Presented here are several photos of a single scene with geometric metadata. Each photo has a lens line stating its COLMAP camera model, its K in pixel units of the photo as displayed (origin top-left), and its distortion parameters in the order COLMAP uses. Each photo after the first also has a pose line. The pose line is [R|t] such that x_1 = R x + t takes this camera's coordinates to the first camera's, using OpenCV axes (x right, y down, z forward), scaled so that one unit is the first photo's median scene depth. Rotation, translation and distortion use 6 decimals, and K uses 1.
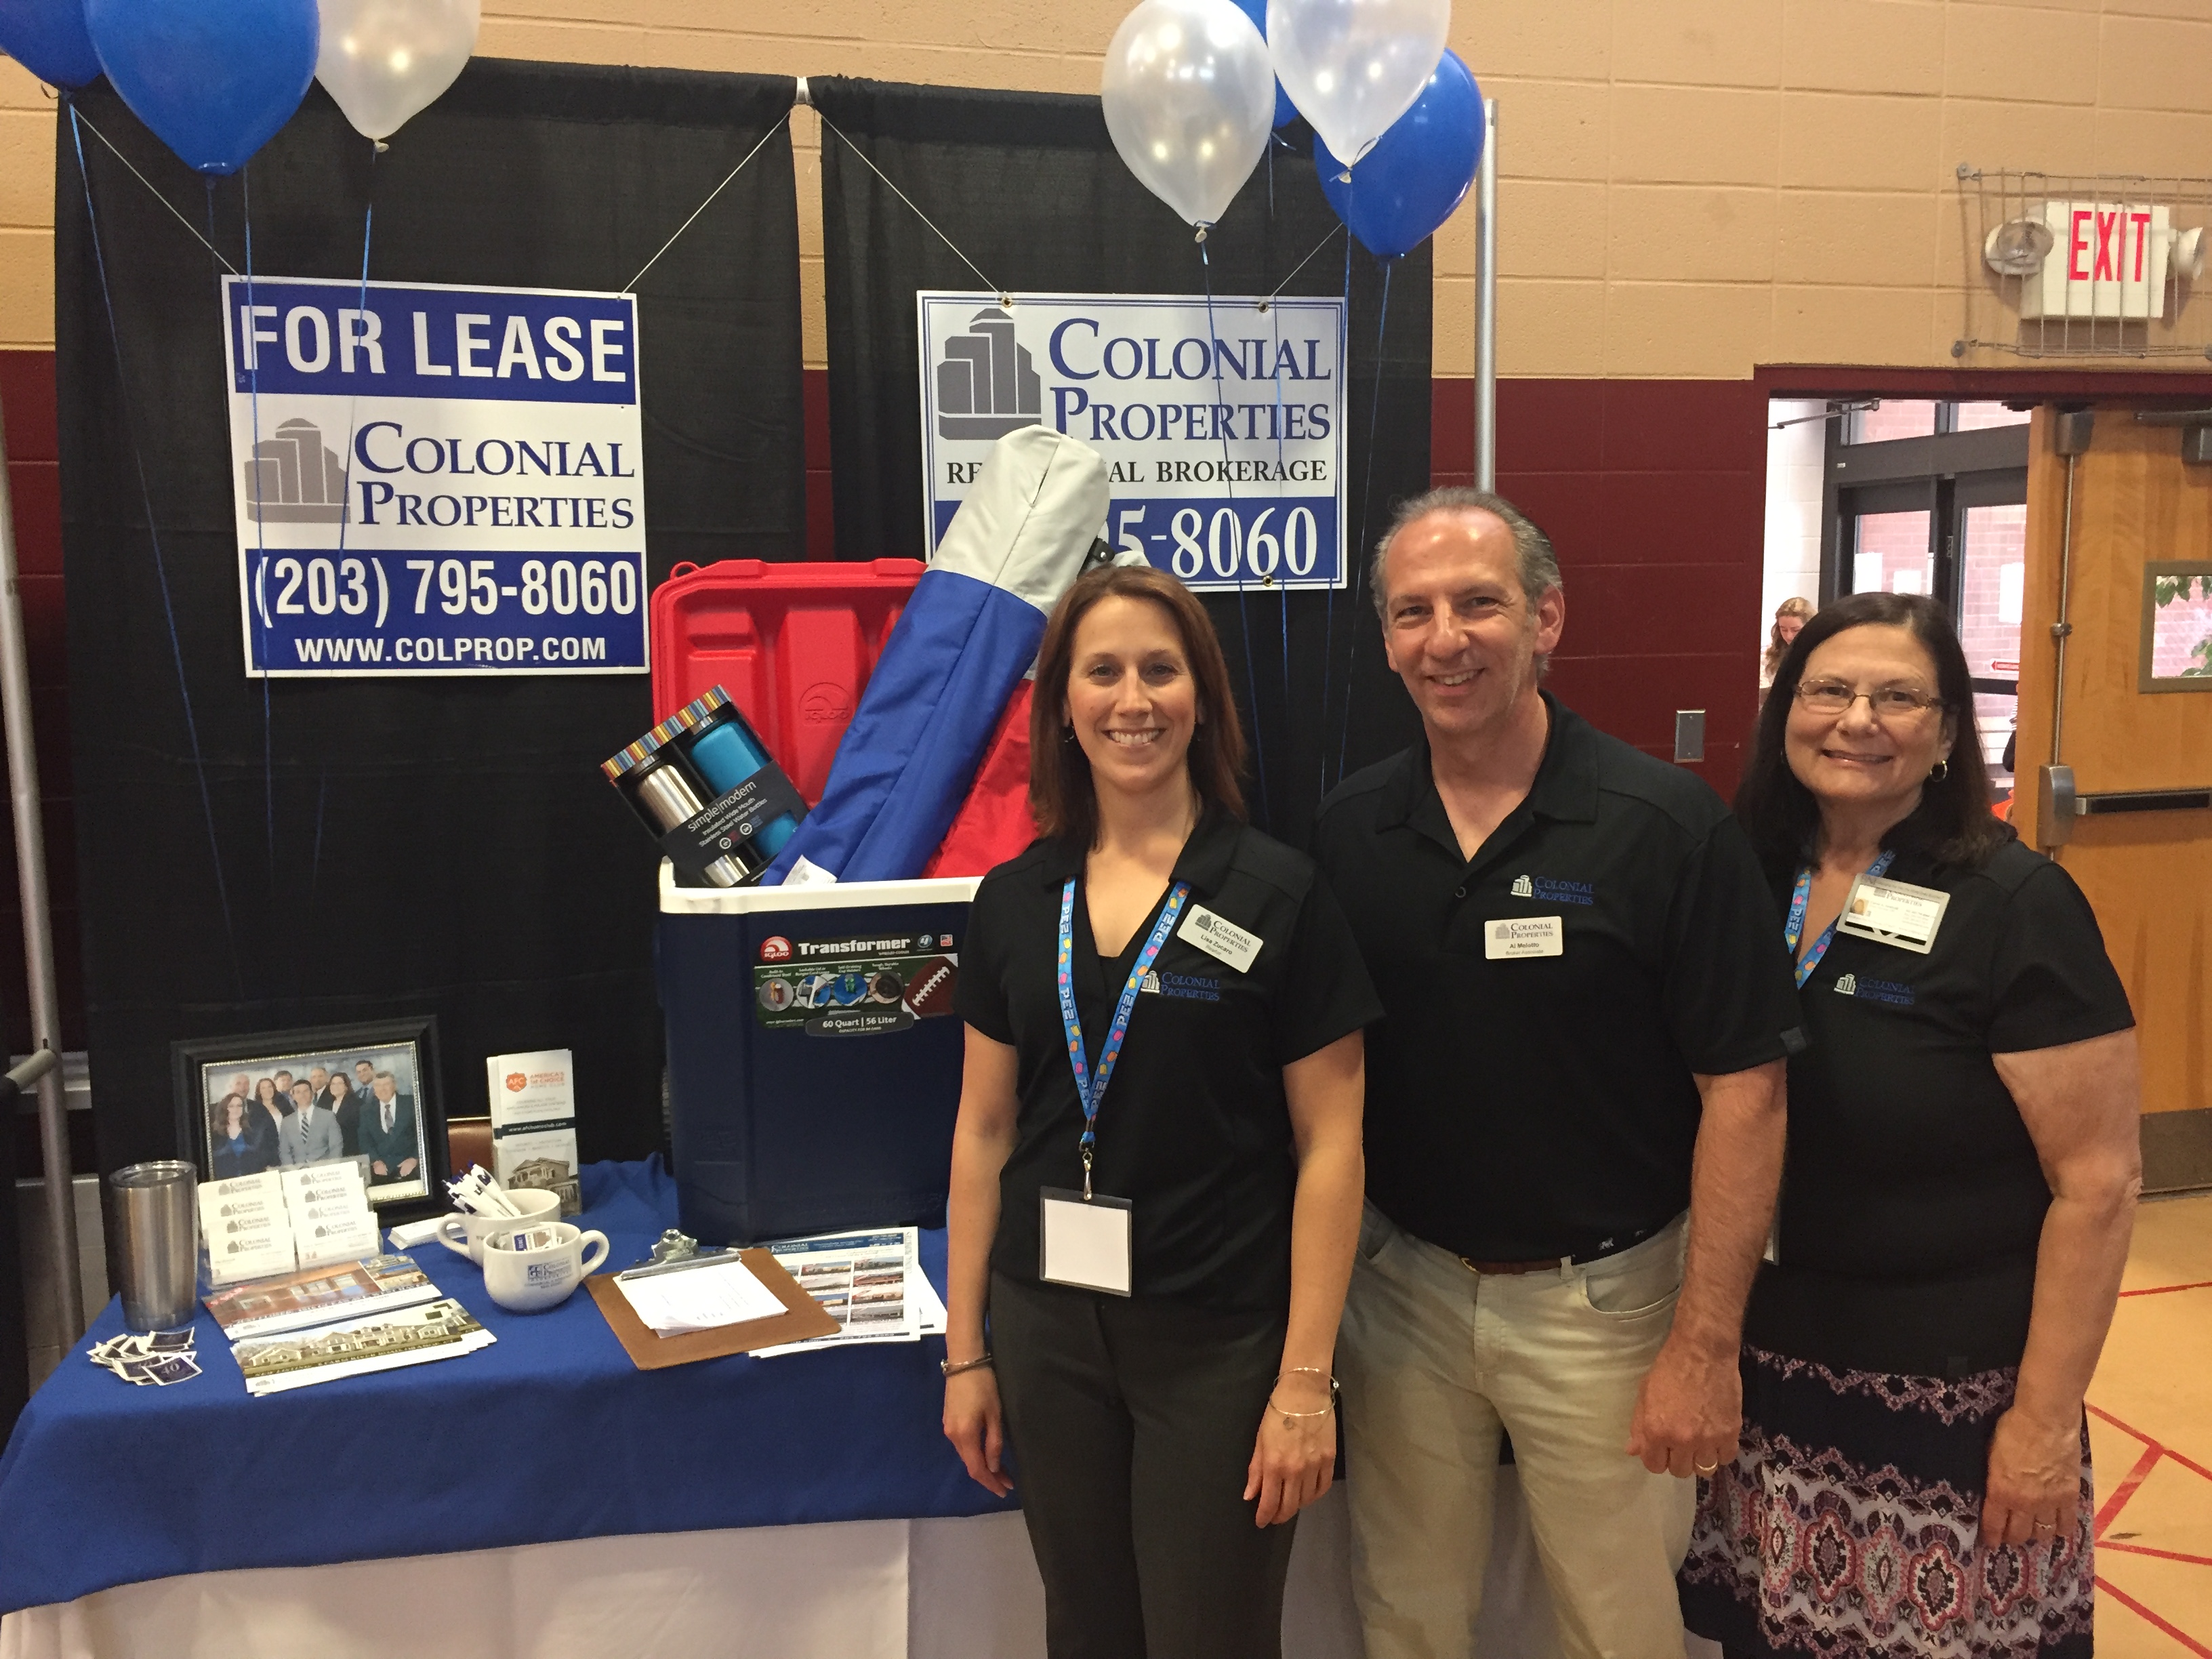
lens RADIAL K [[1830.7, 0, 1106.2], [0, 1830.7, 787.3], [0, 0, 1]] dist [0.091511, -0.112536]
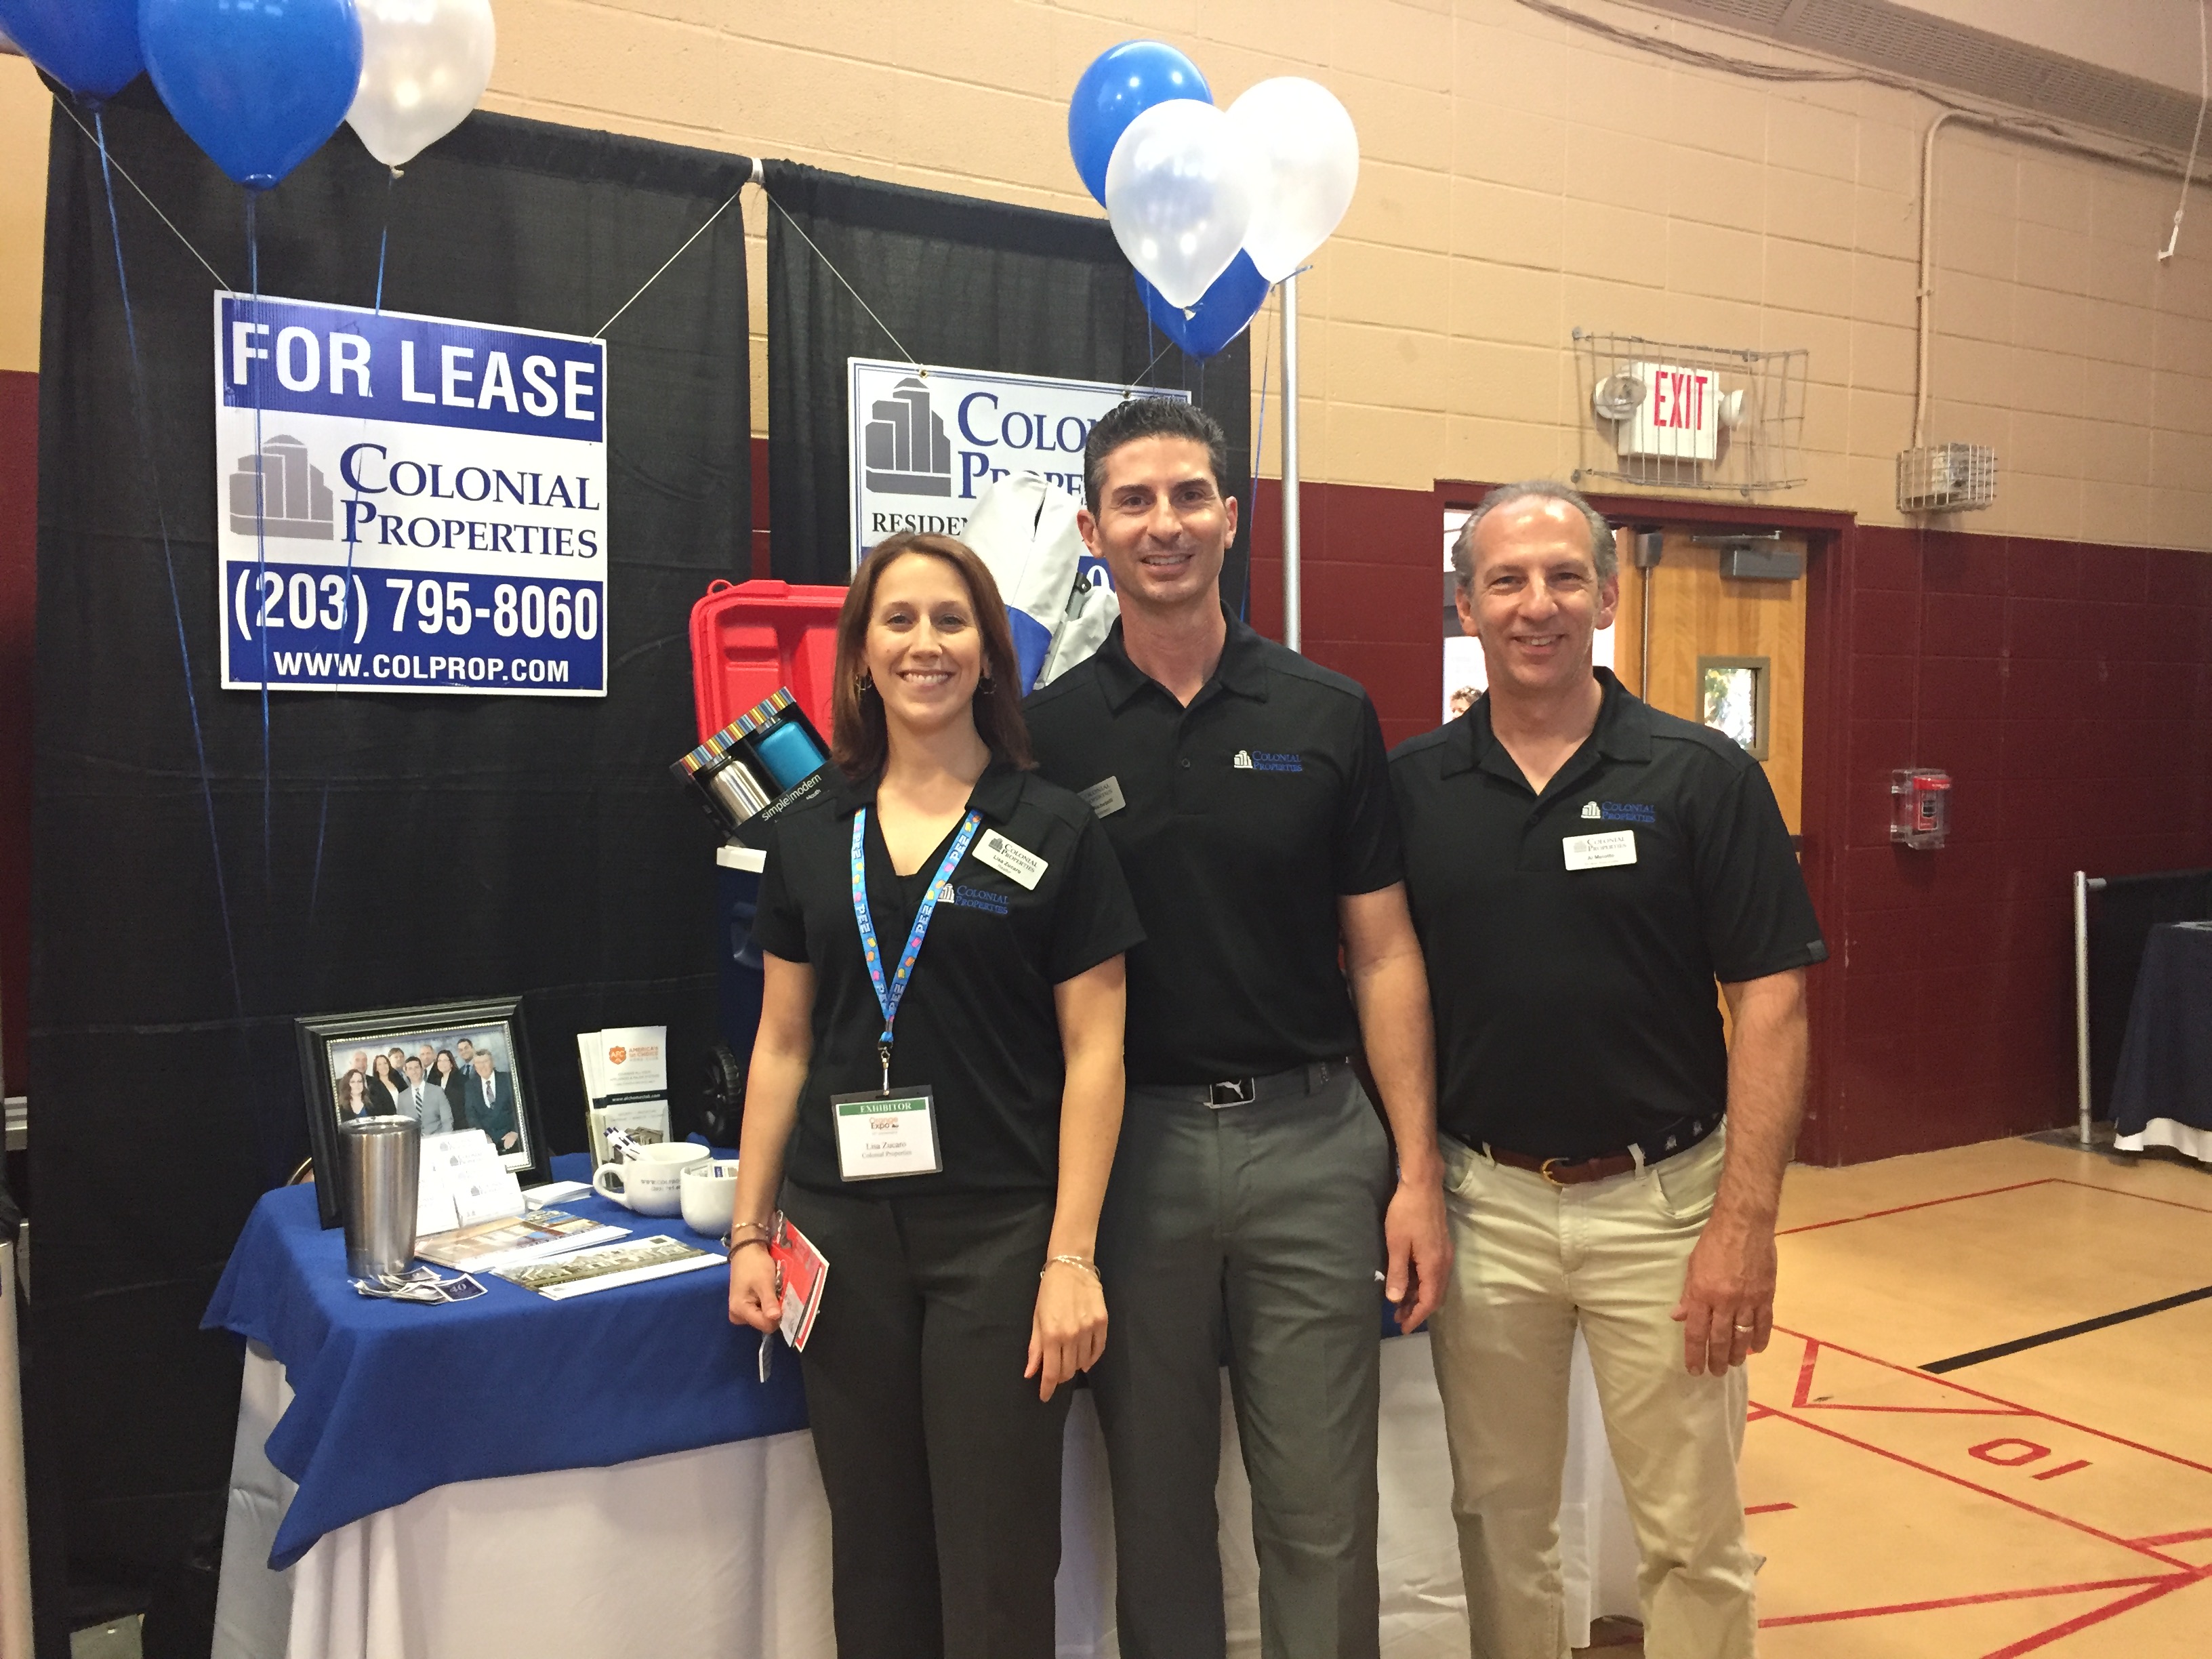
lens RADIAL K [[1830.7, 0, 1106.2], [0, 1830.7, 787.3], [0, 0, 1]] dist [0.091511, -0.112536]
pose [[0.955879, -0.000630, 0.293761, -0.293138], [0.022283, 0.997272, -0.070368, 0.071454], [-0.292916, 0.073809, 0.953285, -0.079719]]
